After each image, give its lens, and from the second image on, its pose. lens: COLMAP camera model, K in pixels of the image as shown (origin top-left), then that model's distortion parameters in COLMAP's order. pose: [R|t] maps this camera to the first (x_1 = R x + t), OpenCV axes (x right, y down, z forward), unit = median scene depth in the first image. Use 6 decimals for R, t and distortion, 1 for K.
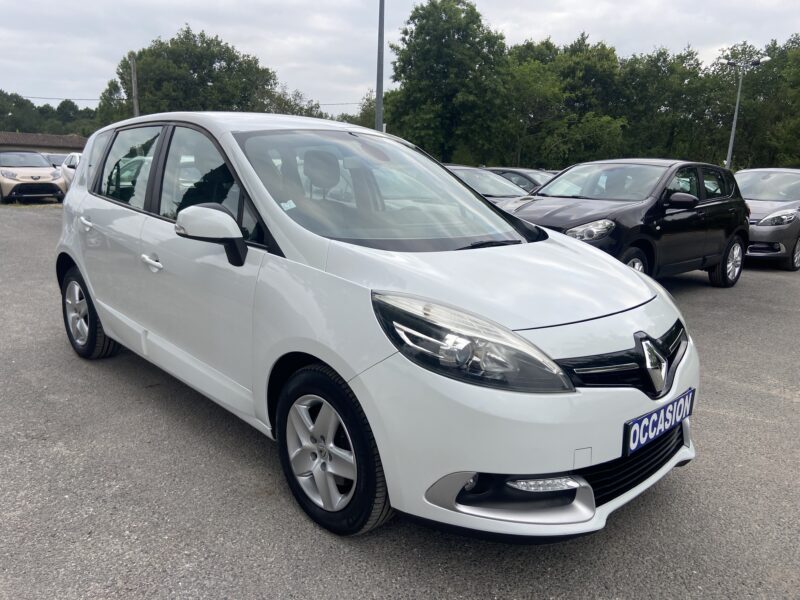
lens RADIAL K [[587.4, 0, 400.0], [0, 587.4, 300.0], [0, 0, 1]] dist [0.114841, -0.138645]
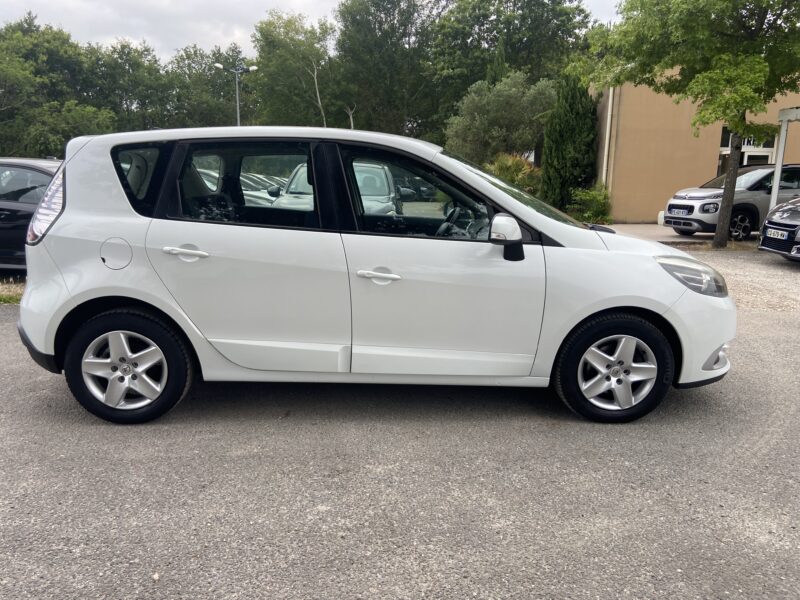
lens RADIAL K [[596.0, 0, 400.0], [0, 596.0, 300.0], [0, 0, 1]] dist [0.120188, -0.157172]
pose [[0.676199, -0.167344, 0.717461, -1.411848], [0.162392, 0.983764, 0.076405, -0.109124], [-0.718598, 0.064845, 0.692396, 0.318843]]
